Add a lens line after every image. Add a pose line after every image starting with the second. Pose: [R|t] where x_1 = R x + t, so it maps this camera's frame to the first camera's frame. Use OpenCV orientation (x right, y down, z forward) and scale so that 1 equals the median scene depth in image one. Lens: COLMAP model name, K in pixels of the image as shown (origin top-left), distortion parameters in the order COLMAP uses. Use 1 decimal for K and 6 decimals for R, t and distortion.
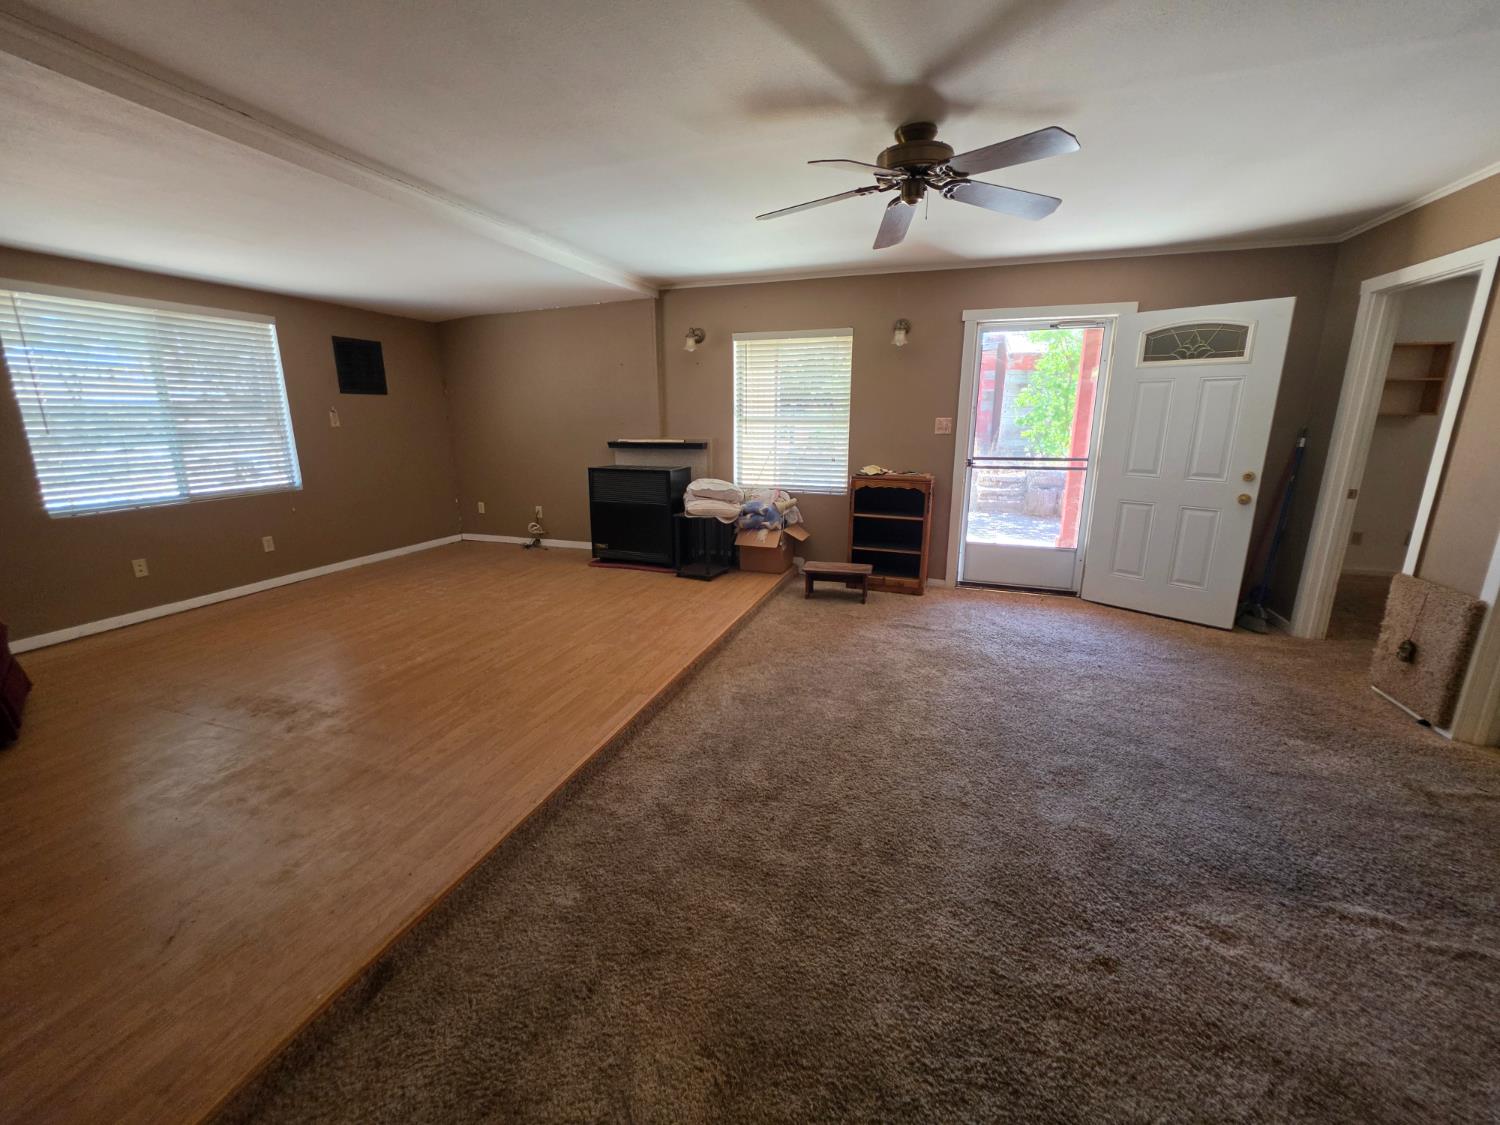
lens RADIAL K [[606.1, 0, 749.7], [0, 606.1, 561.9], [0, 0, 1]] dist [-0.000287, -0.000092]
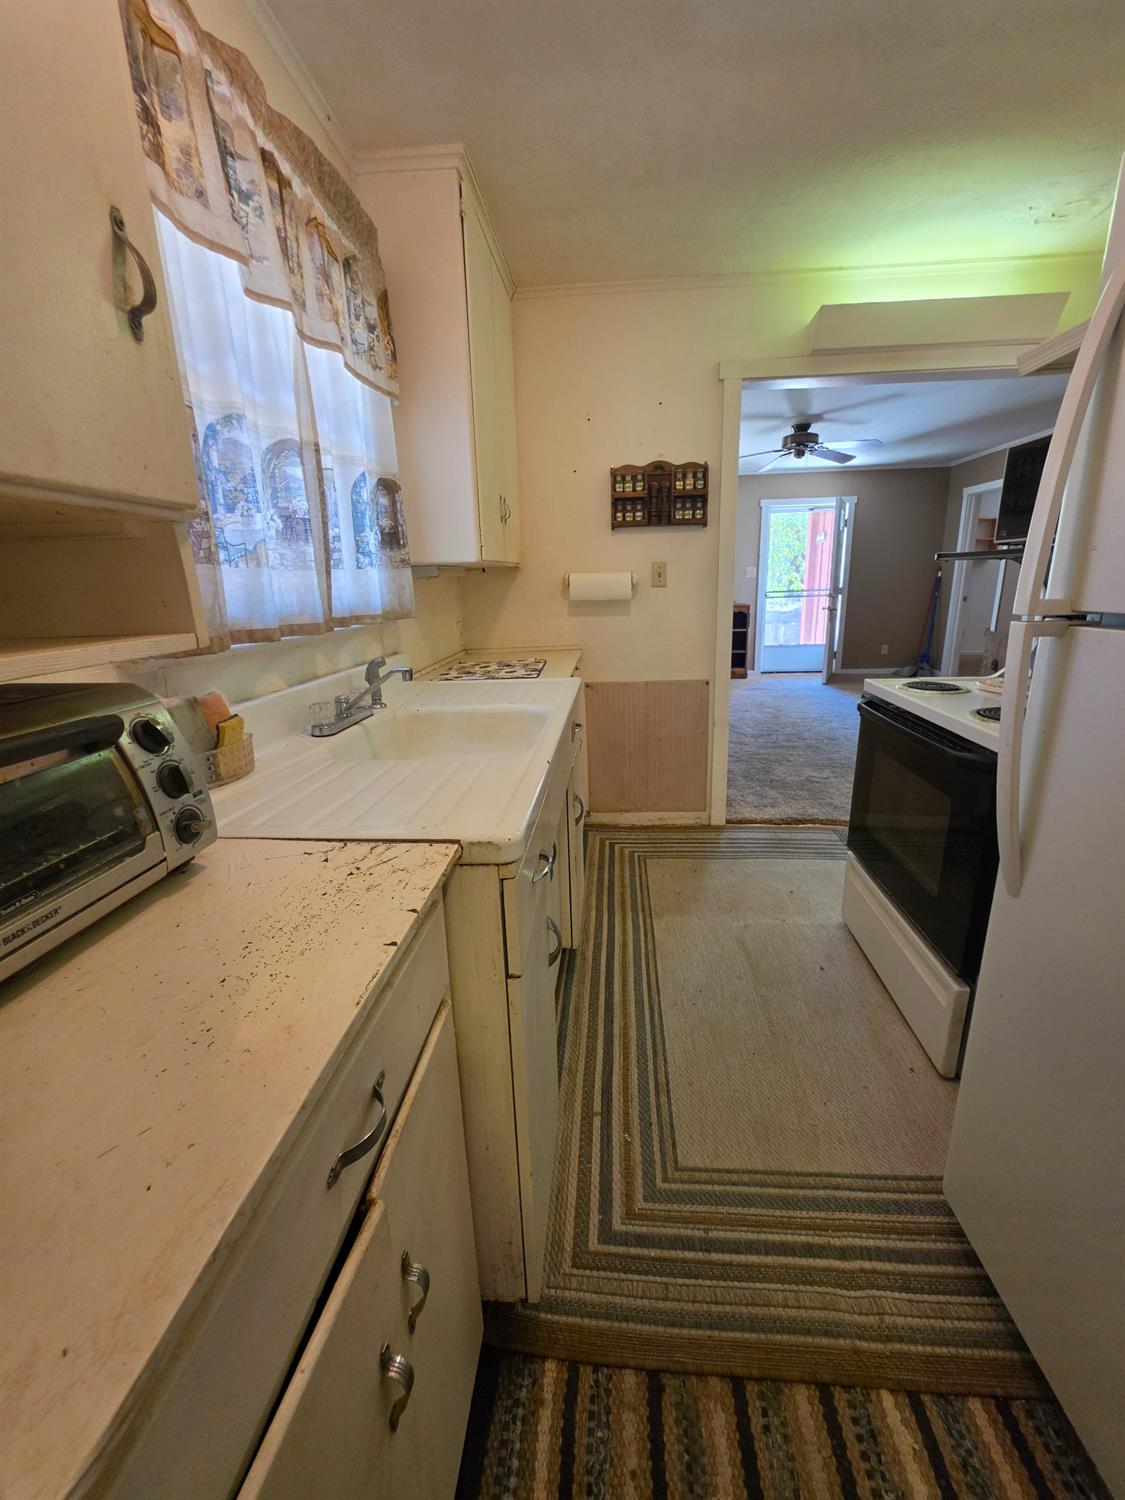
lens RADIAL K [[606.1, 0, 566.9], [0, 606.1, 748.3], [0, 0, 1]] dist [-0.000287, -0.000092]
pose [[0.970593, -0.089555, 0.223449, -0.589200], [0.085509, 0.995951, 0.027740, 0.166493], [-0.225028, -0.007817, 0.974321, -0.497821]]
